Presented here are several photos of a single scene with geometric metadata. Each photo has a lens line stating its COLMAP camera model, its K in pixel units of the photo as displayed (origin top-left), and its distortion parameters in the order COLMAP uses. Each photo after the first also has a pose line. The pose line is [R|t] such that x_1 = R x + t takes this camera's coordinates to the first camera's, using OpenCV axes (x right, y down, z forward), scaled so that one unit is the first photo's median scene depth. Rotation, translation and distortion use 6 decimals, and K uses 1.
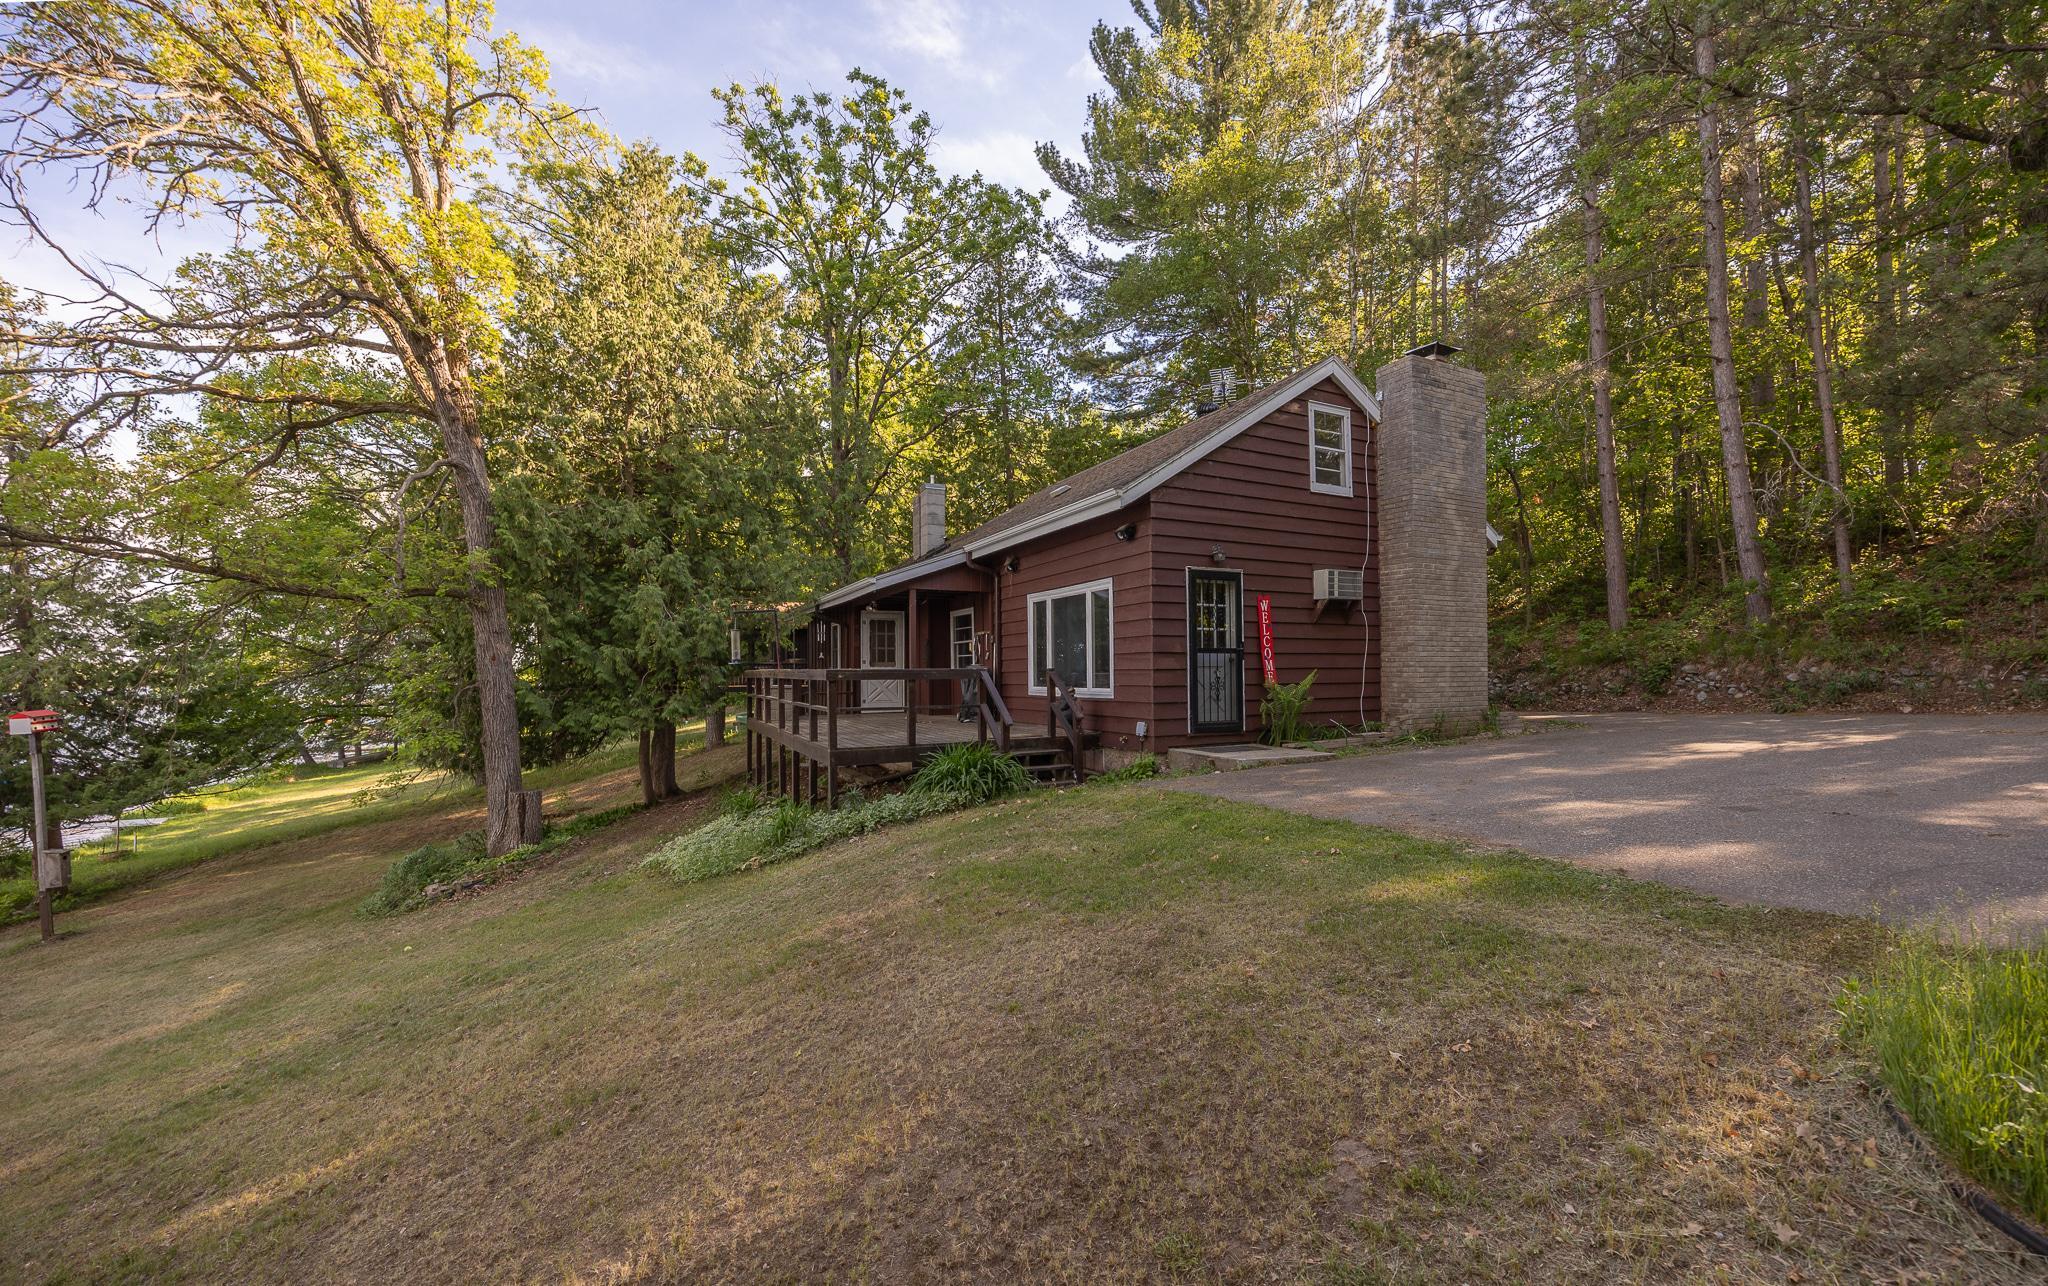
lens RADIAL K [[832.0, 0, 1024.0], [0, 832.0, 643.0], [0, 0, 1]] dist [-0.000516, 0.000030]
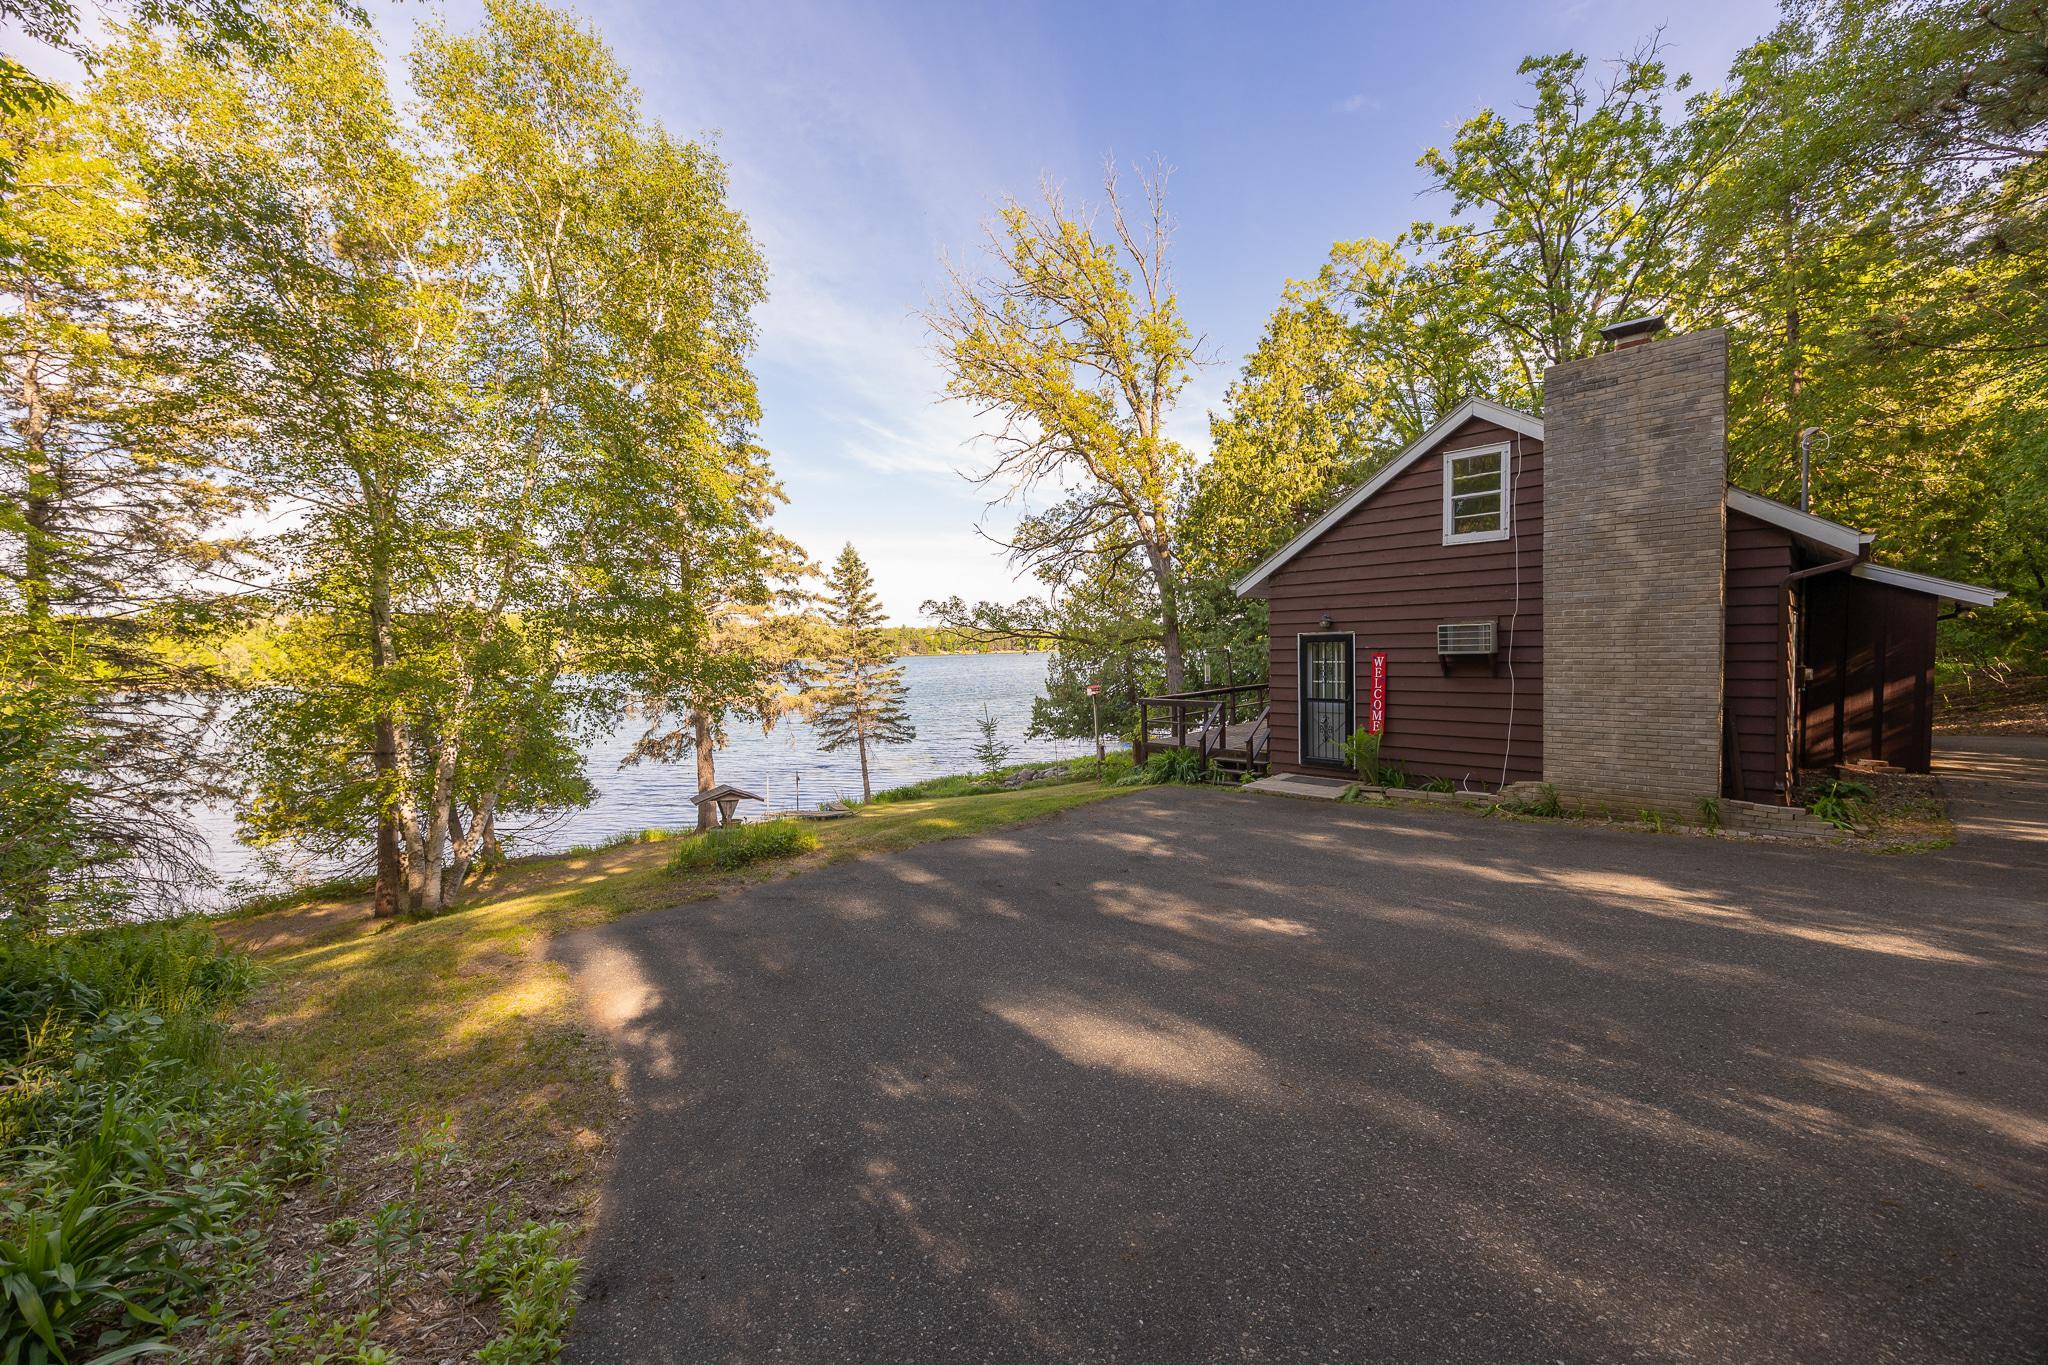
lens RADIAL K [[785.9, 0, 1024.0], [0, 785.9, 682.5], [0, 0, 1]] dist [-0.001602, -0.000025]
pose [[0.279421, 0.045454, -0.959092, 0.997425], [0.050254, 0.996817, 0.061883, -0.090357], [0.958853, -0.065490, 0.276247, 0.216451]]
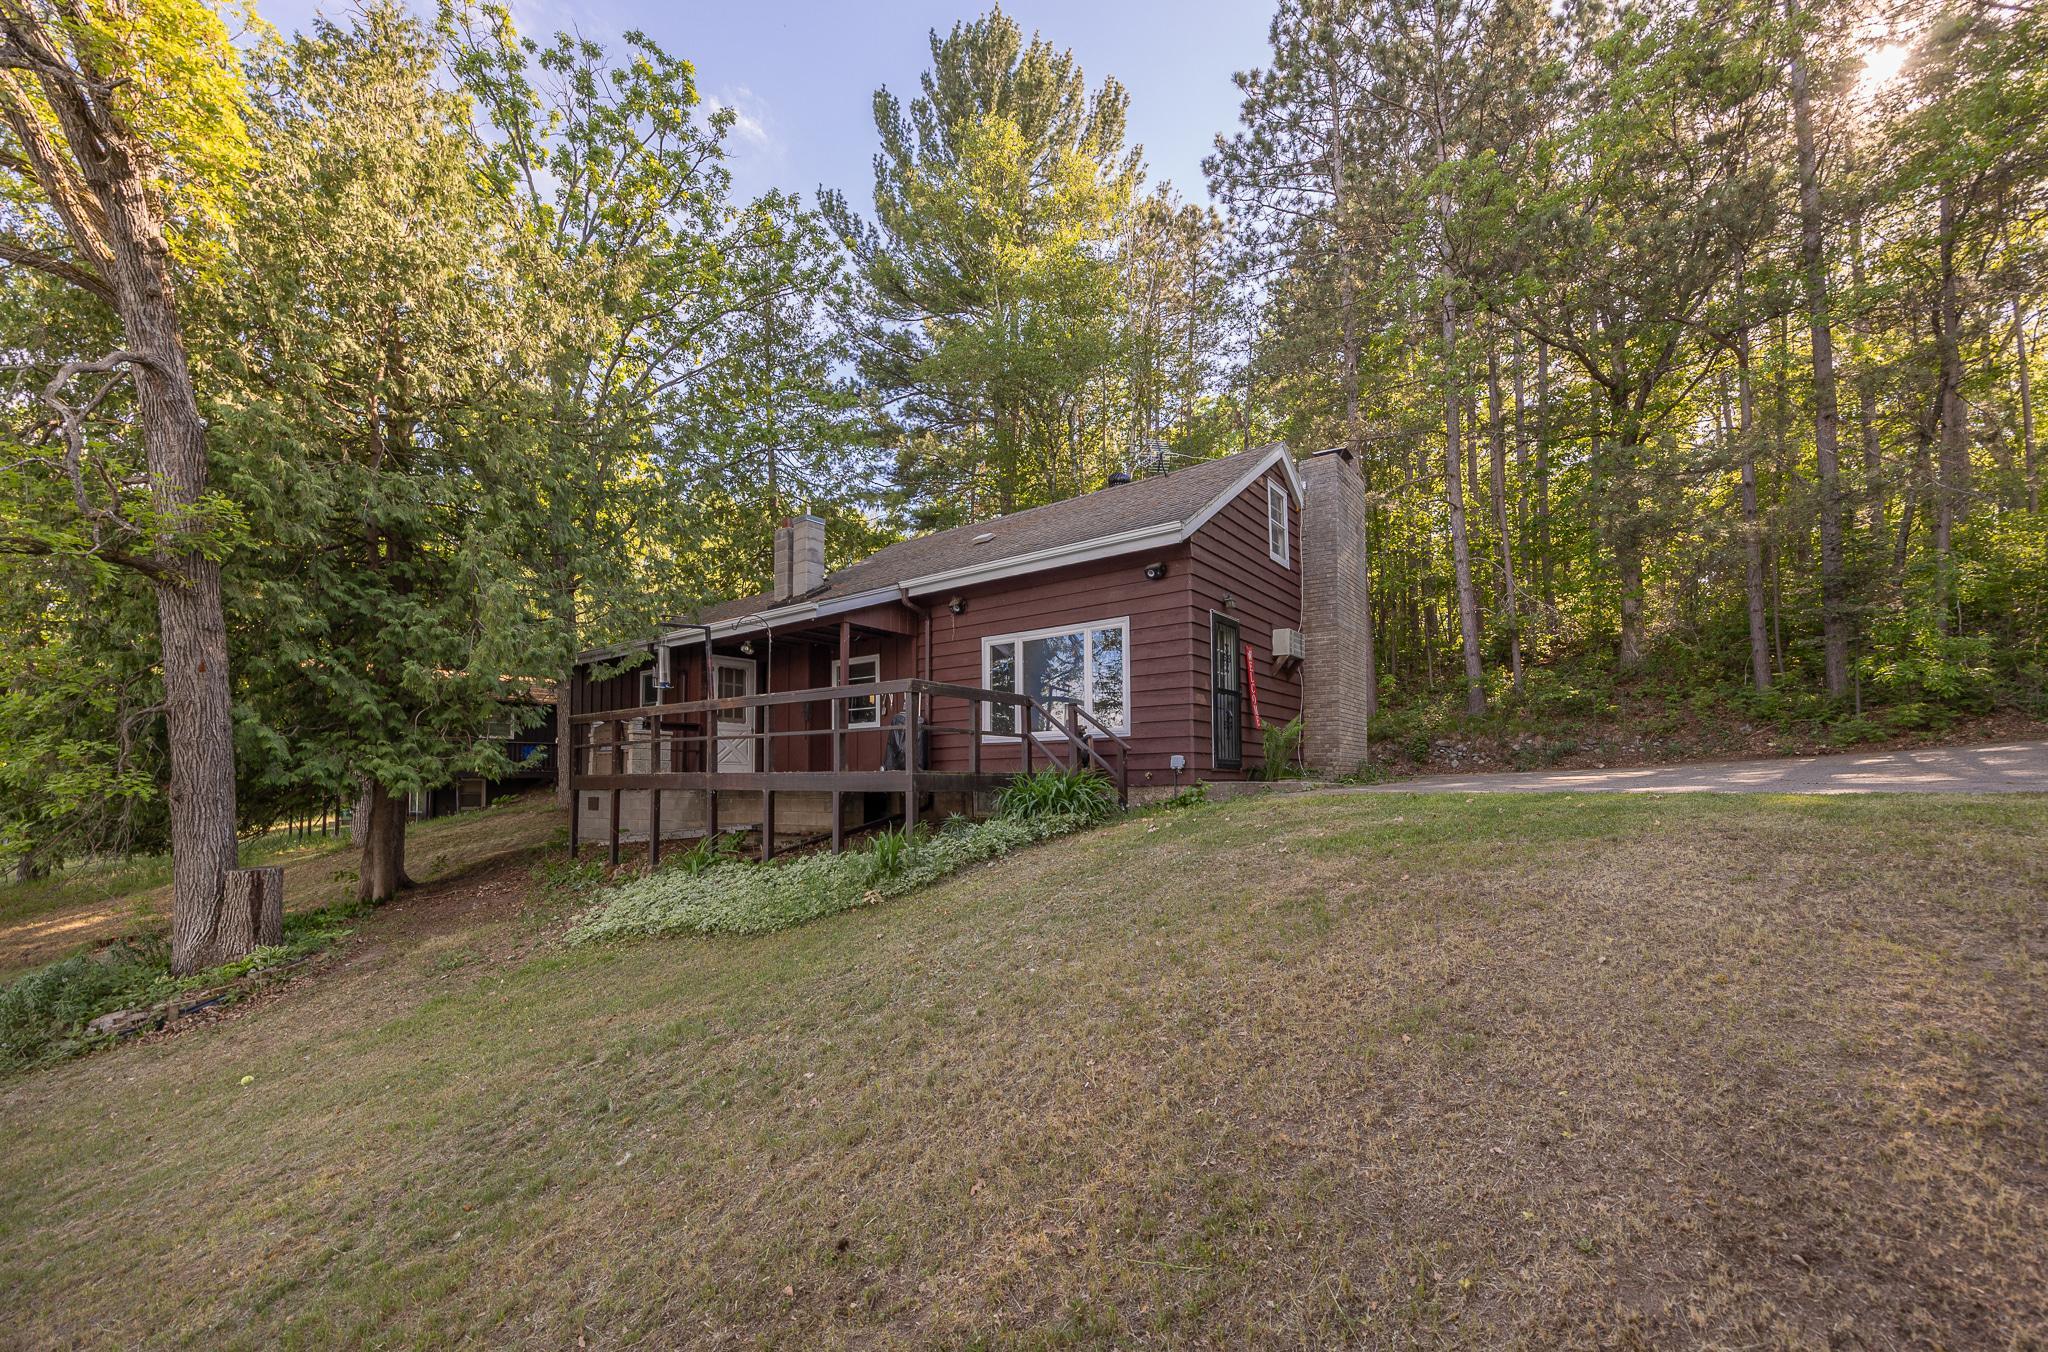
lens RADIAL K [[856.5, 0, 1020.7], [0, 856.5, 727.1], [0, 0, 1]] dist [0.009803, -0.000008]
pose [[0.897245, 0.041101, 0.439616, -0.397128], [-0.024003, 0.998726, -0.044383, 0.089644], [-0.440880, 0.029270, 0.897088, 0.115408]]
